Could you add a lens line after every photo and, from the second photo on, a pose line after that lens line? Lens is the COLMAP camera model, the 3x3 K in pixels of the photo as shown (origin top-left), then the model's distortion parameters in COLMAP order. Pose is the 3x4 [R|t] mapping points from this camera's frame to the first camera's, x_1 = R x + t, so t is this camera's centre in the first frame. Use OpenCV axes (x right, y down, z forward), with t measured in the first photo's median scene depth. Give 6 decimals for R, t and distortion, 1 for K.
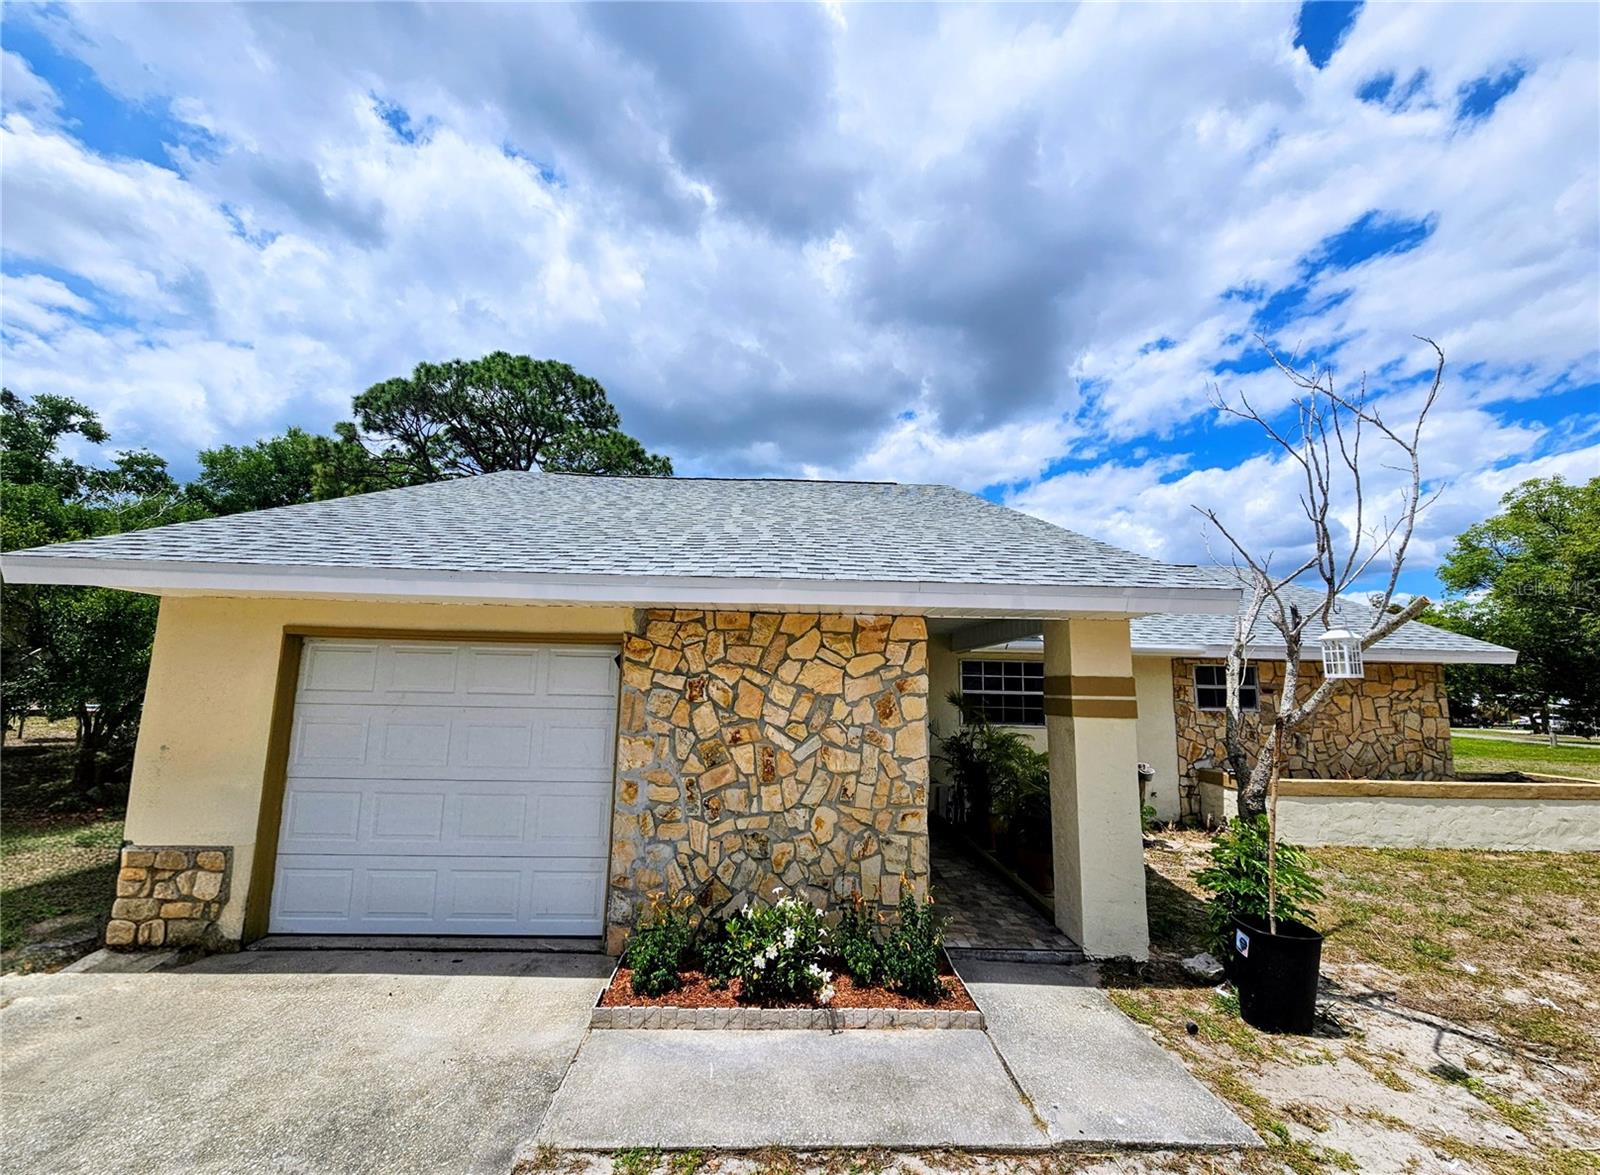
lens RADIAL K [[667.7, 0, 800.4], [0, 667.7, 592.5], [0, 0, 1]] dist [0.002505, -0.001339]
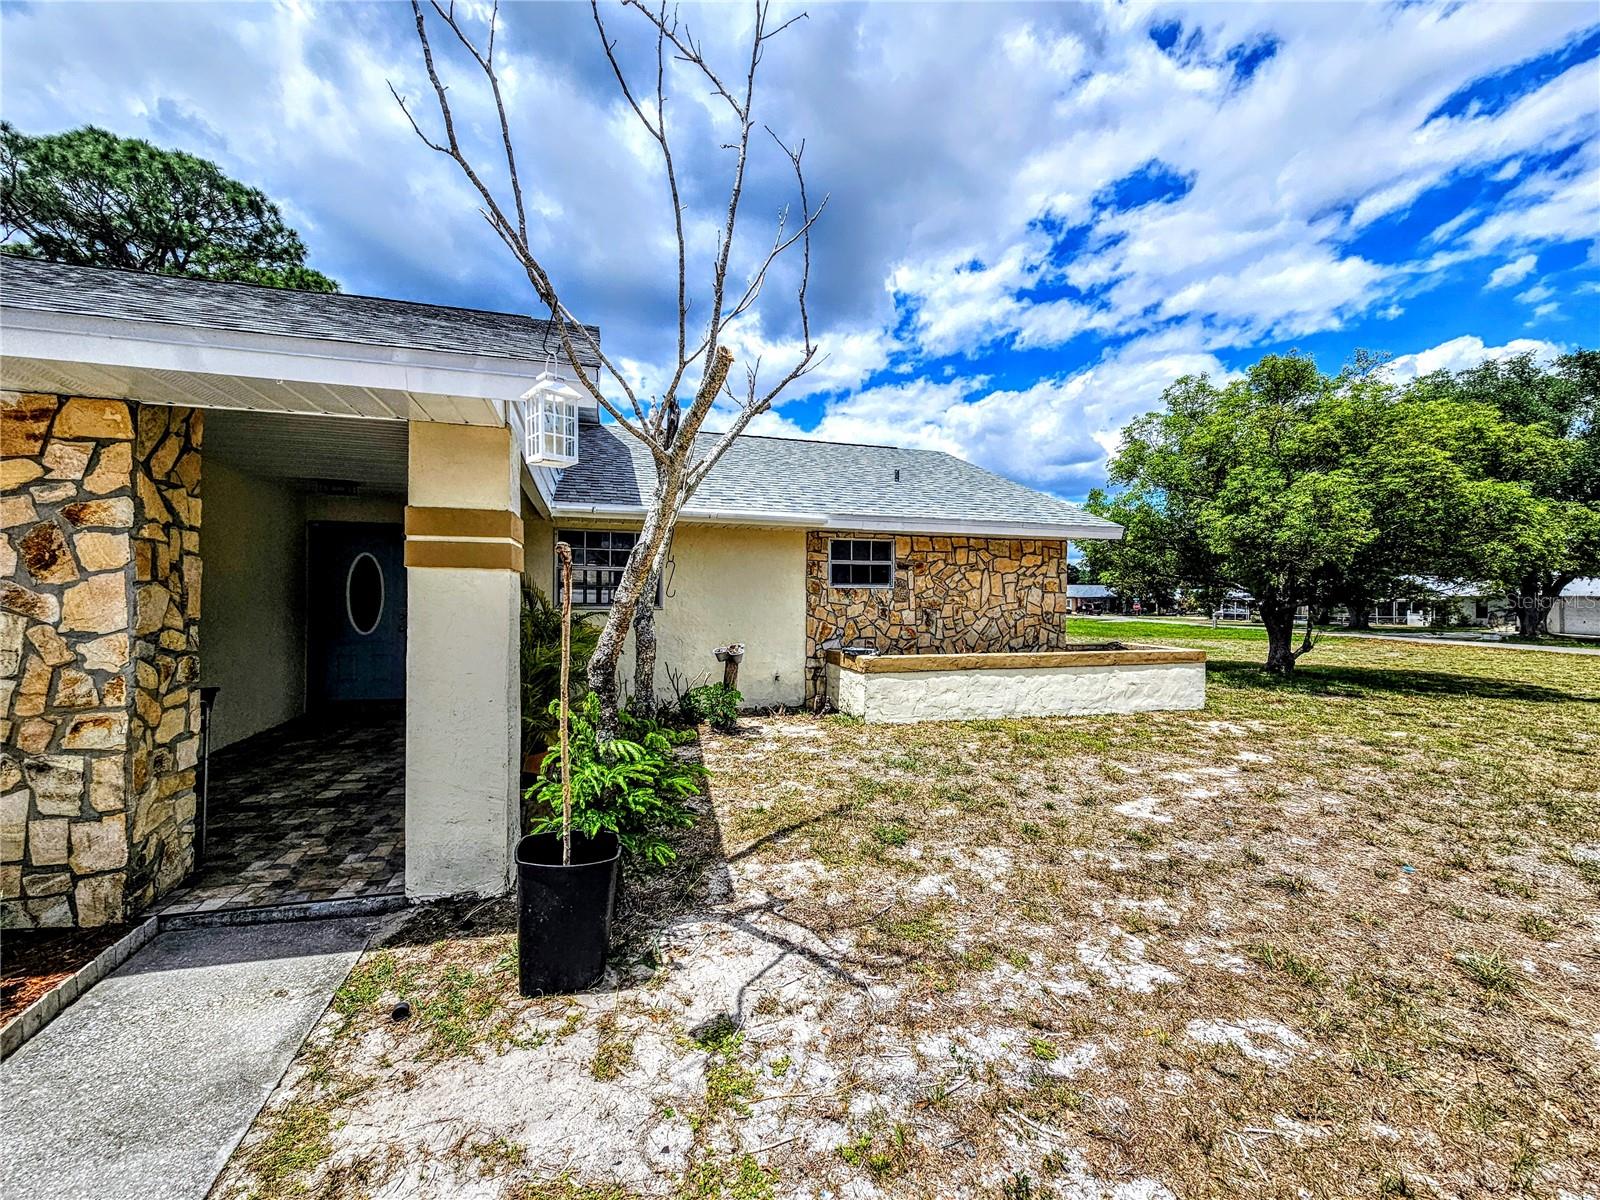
lens RADIAL K [[664.7, 0, 803.4], [0, 664.7, 584.2], [0, 0, 1]] dist [0.001099, -0.000506]
pose [[0.965490, -0.009357, 0.260273, 0.621733], [-0.024380, 0.991719, 0.126090, 0.110231], [-0.259298, -0.128084, 0.957266, 0.251261]]
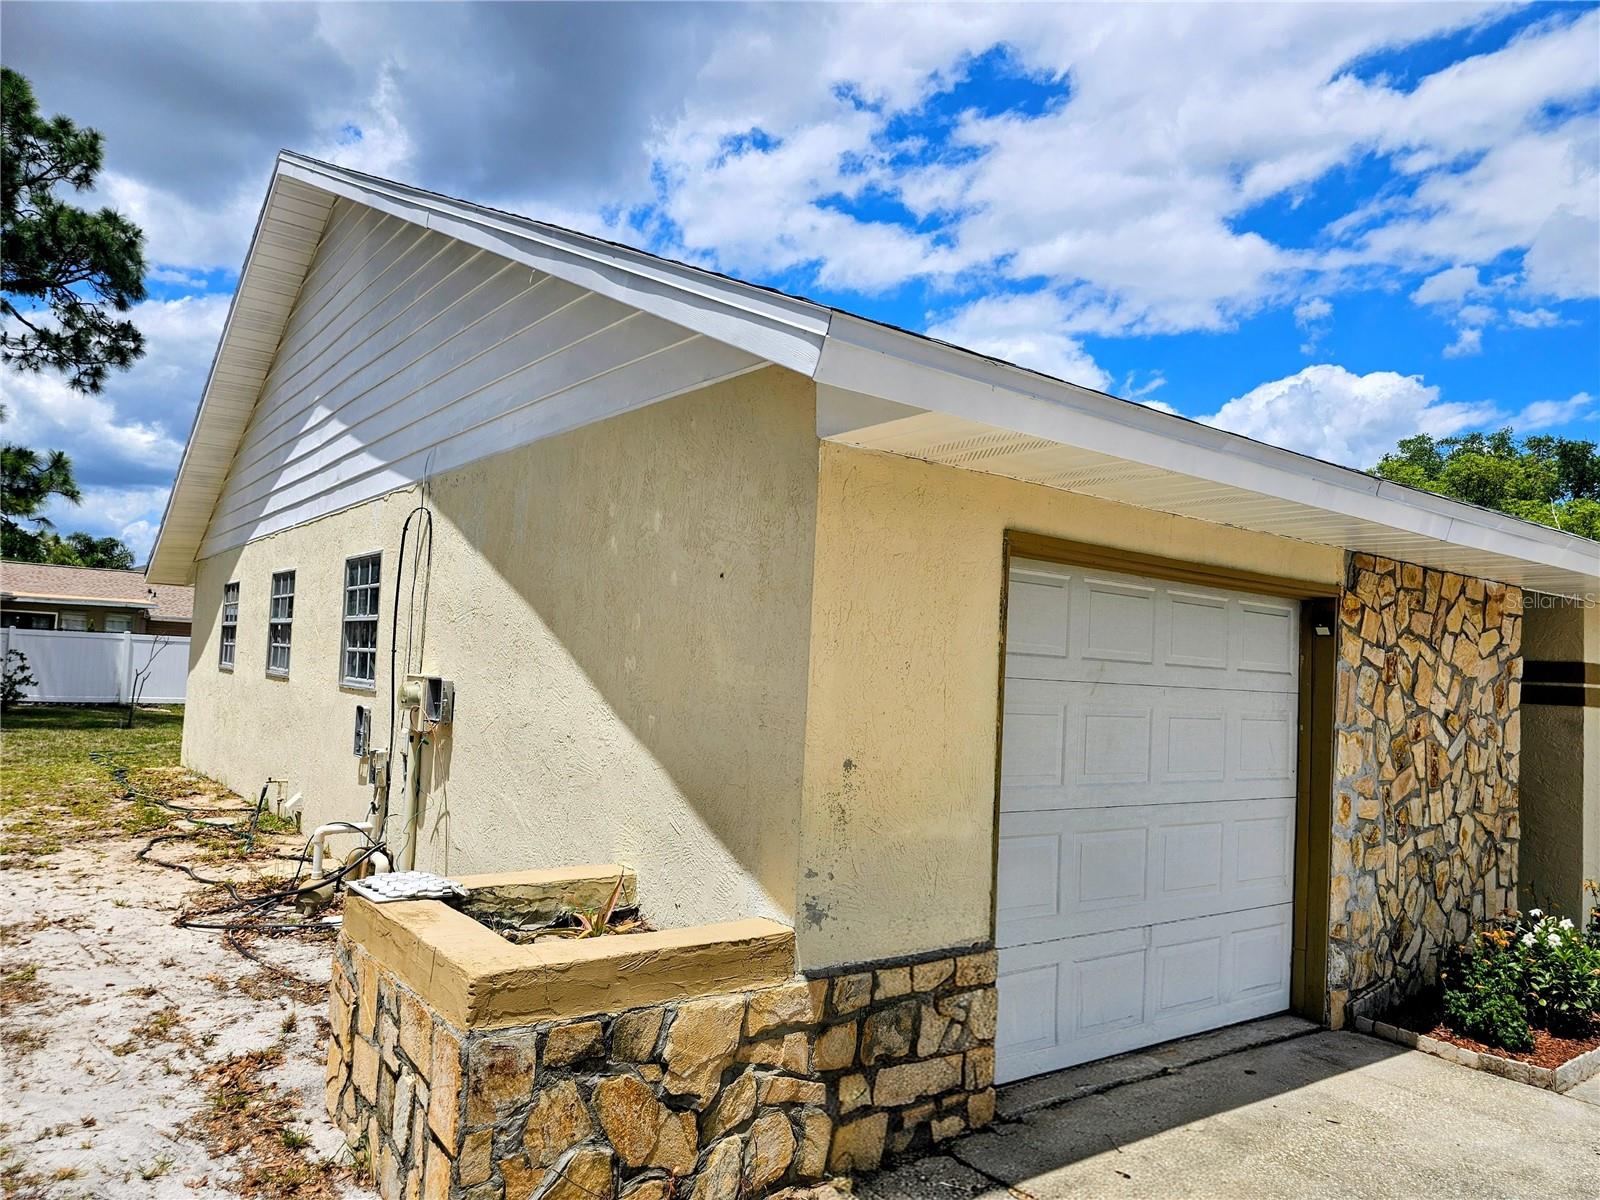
lens RADIAL K [[1092.4, 0, 841.6], [0, 1092.4, 624.1], [0, 0, 1]] dist [0.063514, -0.061808]
pose [[0.810351, 0.046170, 0.584123, -1.324969], [-0.117309, 0.989491, 0.084531, 0.064757], [-0.574082, -0.137023, 0.807251, 0.368410]]
